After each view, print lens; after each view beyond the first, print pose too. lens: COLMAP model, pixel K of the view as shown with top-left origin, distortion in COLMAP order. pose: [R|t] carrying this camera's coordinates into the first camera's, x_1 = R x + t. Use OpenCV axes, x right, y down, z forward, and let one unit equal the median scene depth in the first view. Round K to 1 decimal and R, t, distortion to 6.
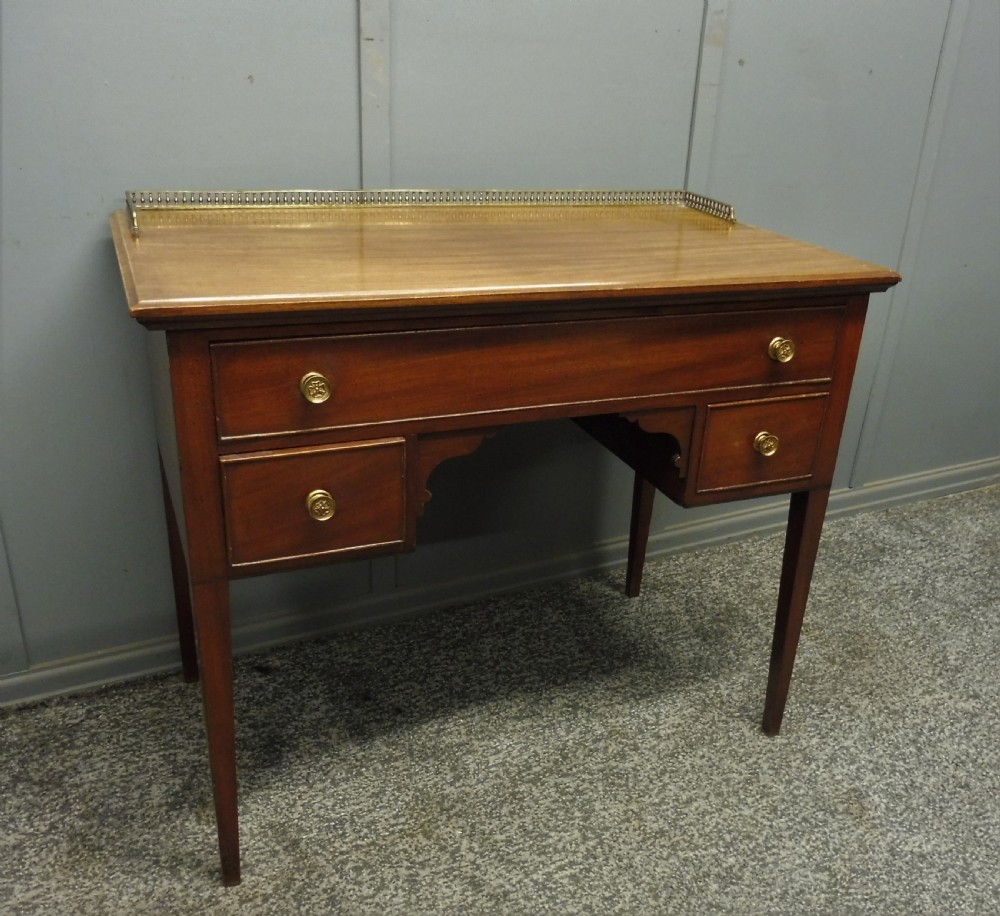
lens RADIAL K [[981.9, 0, 552.1], [0, 981.9, 494.6], [0, 0, 1]] dist [-0.055671, 0.000000]
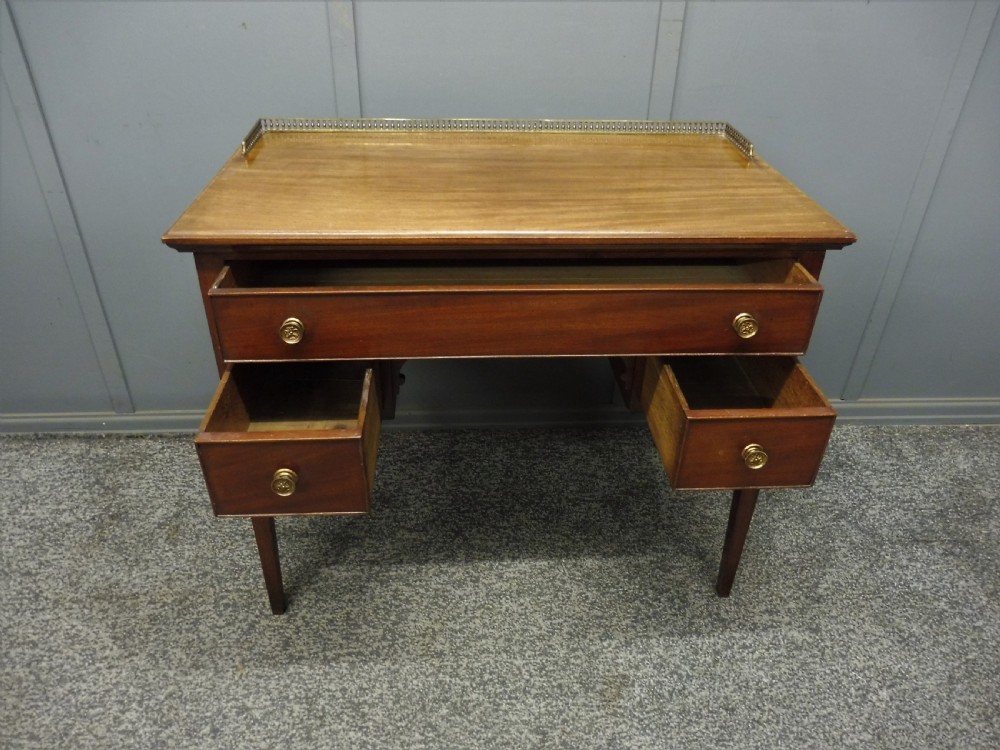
lens RADIAL K [[741.0, 0, 497.3], [0, 741.0, 381.7], [0, 0, 1]] dist [-0.060736, 0.023381]
pose [[0.894257, 0.205064, -0.397811, 0.456900], [-0.155305, 0.975806, 0.153891, -0.146585], [0.419744, -0.075836, 0.904469, 0.185619]]
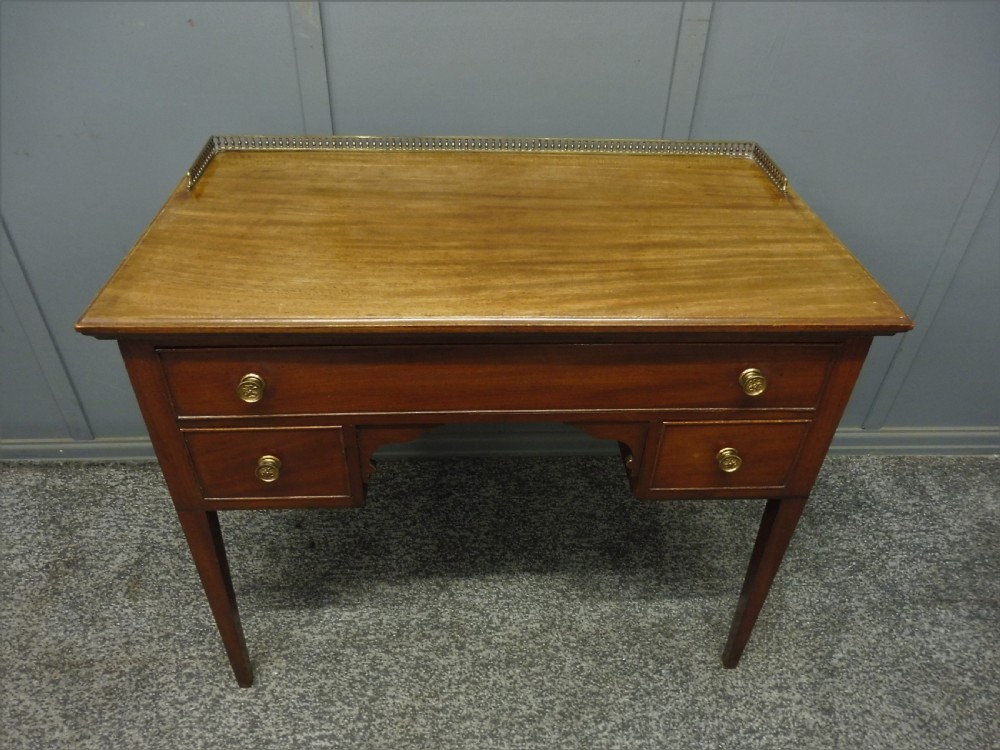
lens RADIAL K [[741.0, 0, 499.7], [0, 741.0, 384.6], [0, 0, 1]] dist [-0.060736, 0.023381]
pose [[0.892515, 0.247545, -0.377013, 0.395829], [-0.167343, 0.958004, 0.232864, -0.258993], [0.418824, -0.144744, 0.896457, 0.302706]]
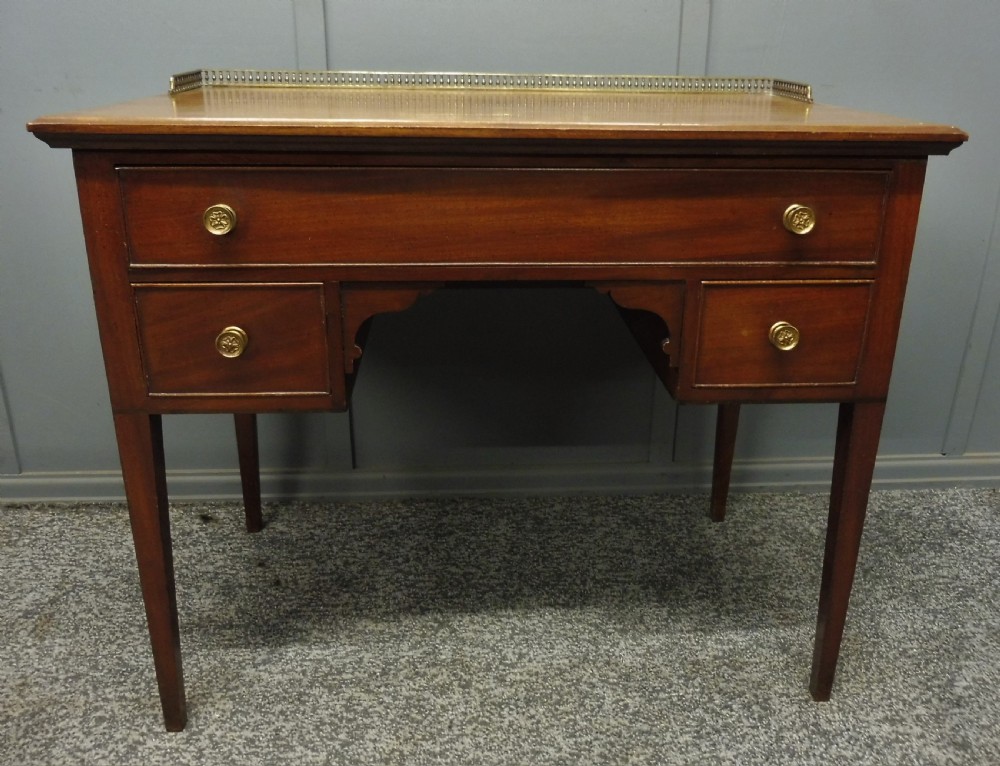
lens RADIAL K [[849.5, 0, 522.2], [0, 849.5, 334.3], [0, 0, 1]] dist [-0.090996, 0.062379]
pose [[0.901947, 0.098218, -0.420529, 0.435890], [-0.146662, 0.985582, -0.084369, 0.007242], [0.406179, 0.137772, 0.903348, 0.319332]]
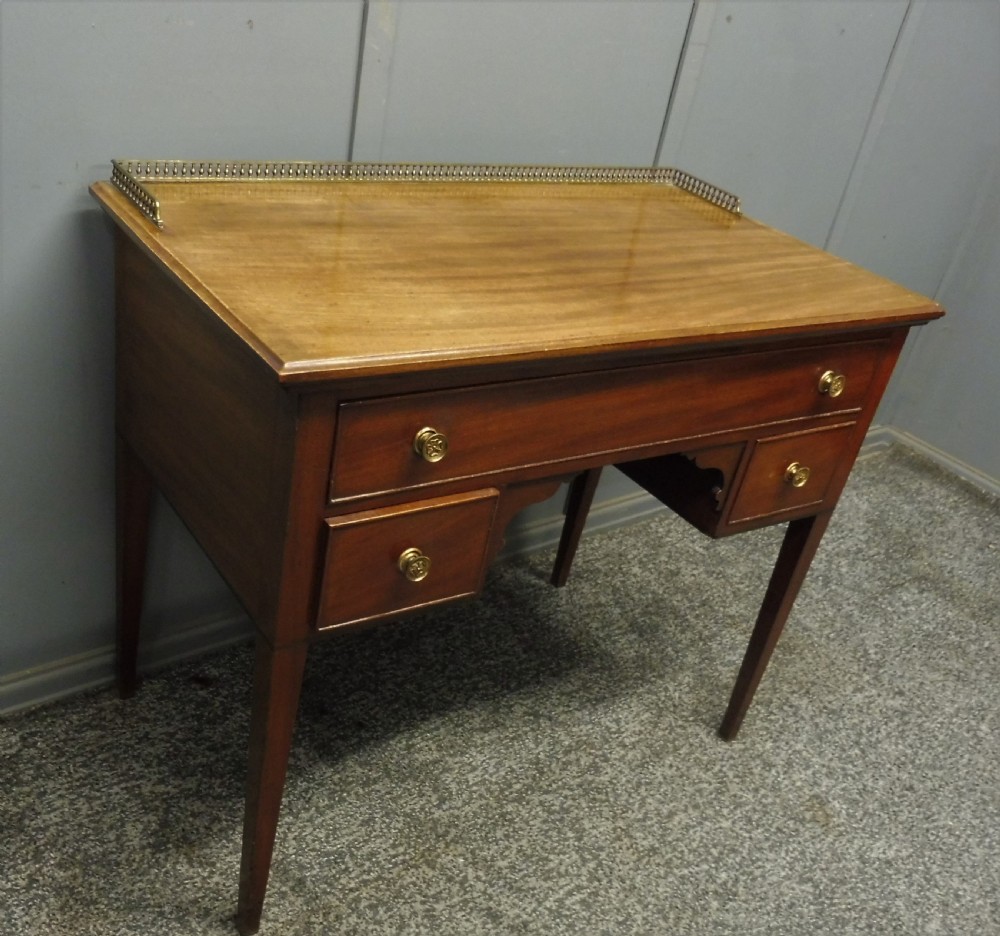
lens RADIAL K [[1064.0, 0, 441.4], [0, 1064.0, 554.2], [0, 0, 1]] dist [-0.052933, 0.000000]
pose [[0.986389, 0.006606, 0.164297, -0.269837], [-0.032244, 0.987564, 0.153878, -0.110722], [-0.161237, -0.157082, 0.974335, 0.015203]]
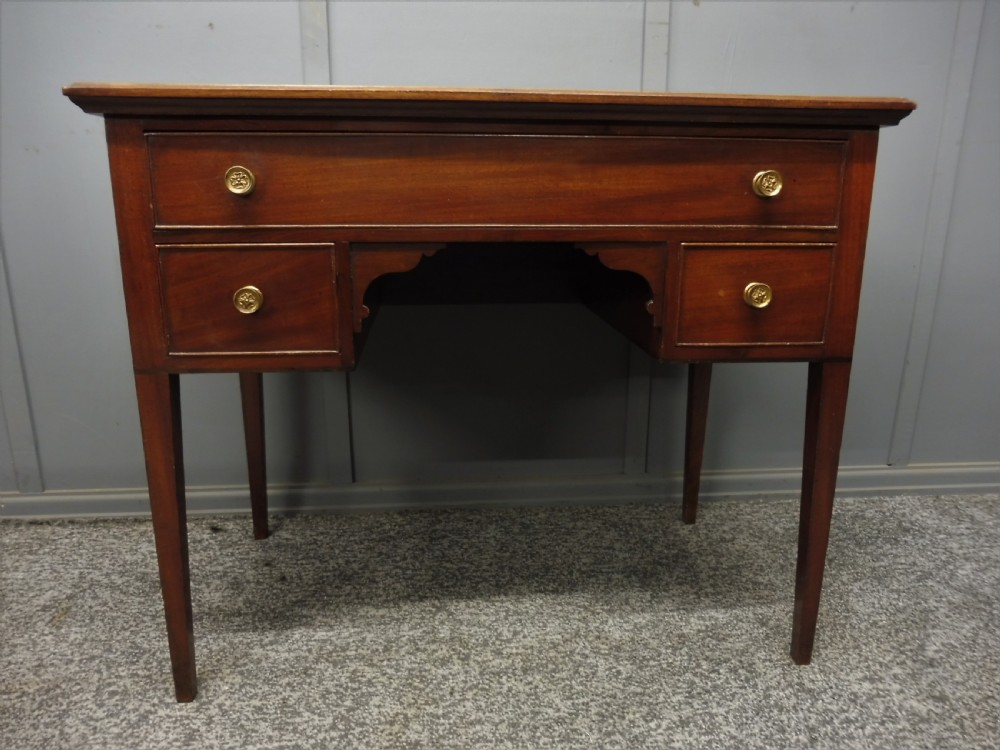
lens RADIAL K [[741.0, 0, 501.1], [0, 741.0, 376.2], [0, 0, 1]] dist [-0.060736, 0.023381]
pose [[0.909227, 0.047024, -0.413637, 0.408617], [-0.127927, 0.977084, -0.170120, 0.120616], [0.396158, 0.207593, 0.894407, 0.362689]]
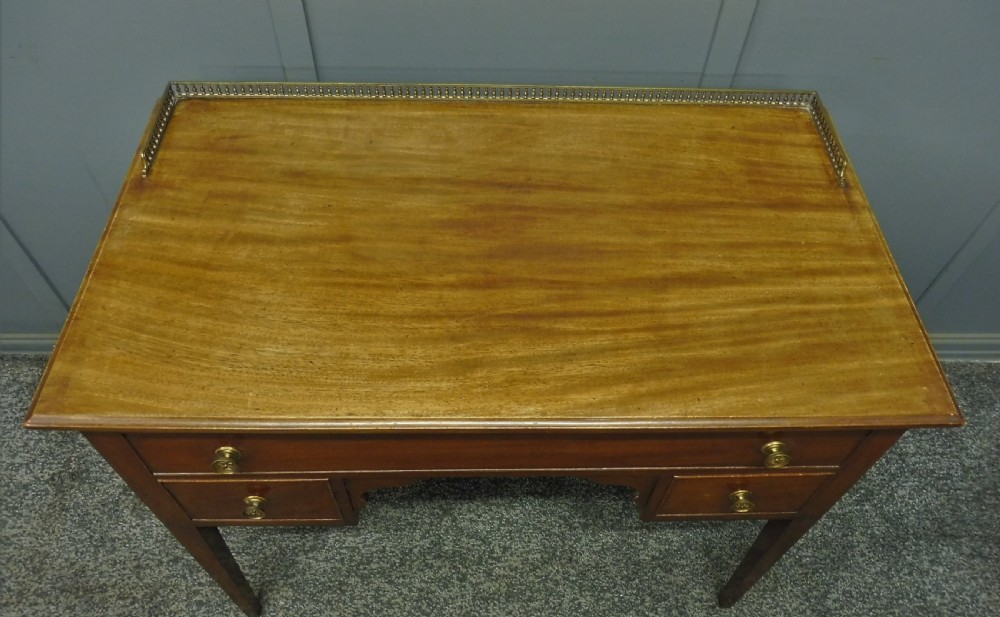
lens RADIAL K [[750.6, 0, 505.0], [0, 750.6, 306.7], [0, 0, 1]] dist [-0.082117, 0.055711]
pose [[0.878328, 0.359265, -0.315386, 0.309963], [-0.182880, 0.862050, 0.472678, -0.477171], [0.441695, -0.357489, 0.822865, 0.426682]]
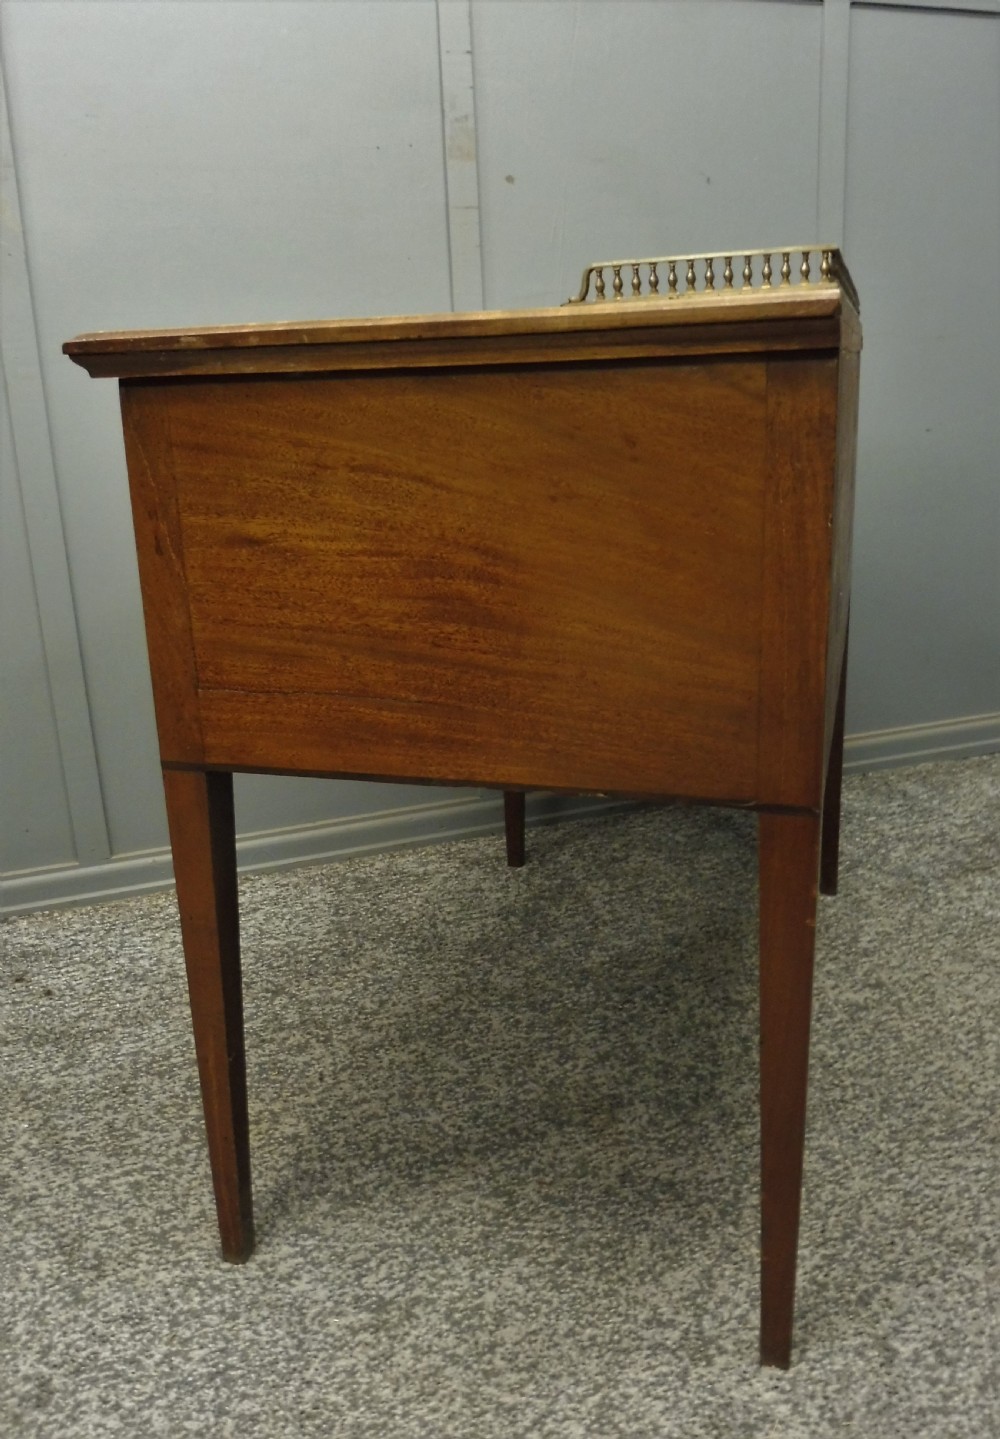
lens RADIAL K [[1206.7, 0, 486.1], [0, 1206.7, 686.2], [0, 0, 1]] dist [-0.030711, -0.044465]
pose [[0.977404, -0.061104, -0.202357, 0.417175], [0.023517, 0.982798, -0.183179, 0.177490], [0.210069, 0.174281, 0.962028, 0.133104]]
